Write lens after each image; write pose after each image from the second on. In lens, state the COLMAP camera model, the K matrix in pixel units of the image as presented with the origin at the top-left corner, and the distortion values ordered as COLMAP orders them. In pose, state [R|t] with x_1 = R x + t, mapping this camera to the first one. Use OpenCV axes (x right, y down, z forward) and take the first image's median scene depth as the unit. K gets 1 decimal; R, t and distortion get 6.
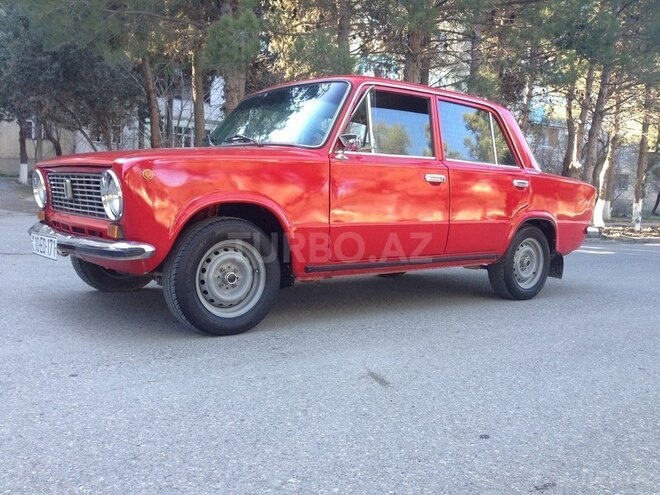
lens RADIAL K [[603.7, 0, 331.8], [0, 603.7, 246.6], [0, 0, 1]] dist [0.134837, -0.254253]
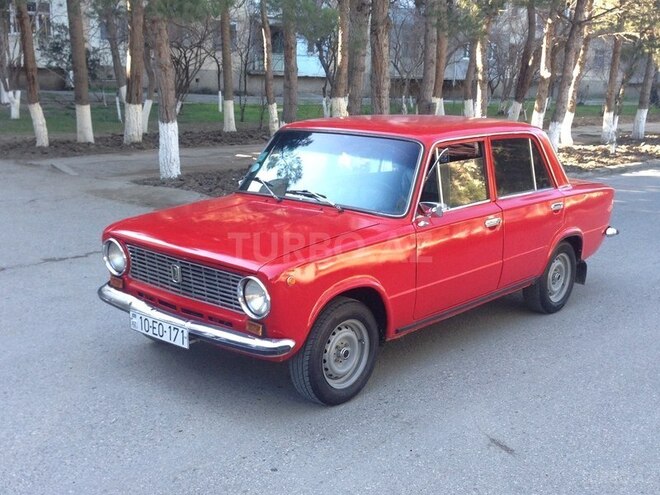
lens RADIAL K [[809.3, 0, 330.0], [0, 809.3, 247.5], [0, 0, 1]] dist [0.074551, 0.026278]
pose [[0.986603, -0.052765, 0.154372, -0.357869], [0.030958, 0.989611, 0.140398, -0.303050], [-0.160177, -0.133738, 0.977987, -0.366607]]
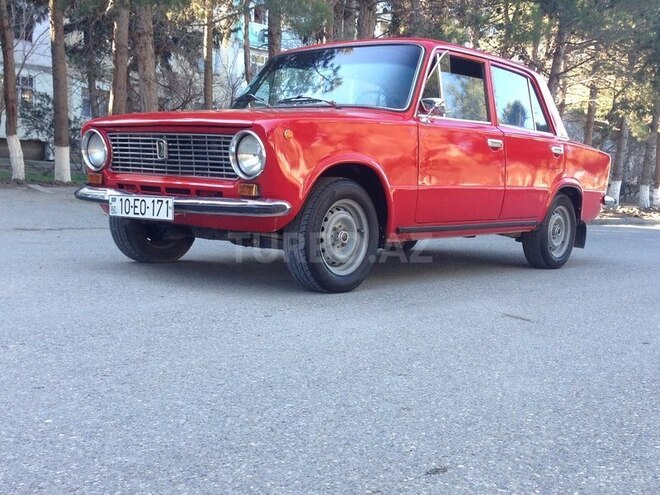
lens RADIAL K [[809.3, 0, 330.0], [0, 809.3, 247.5], [0, 0, 1]] dist [0.074551, 0.026278]
pose [[0.981449, -0.013781, 0.191228, -0.390360], [0.012668, 0.999895, 0.007041, 0.051654], [-0.191305, -0.004488, 0.981520, -0.294199]]
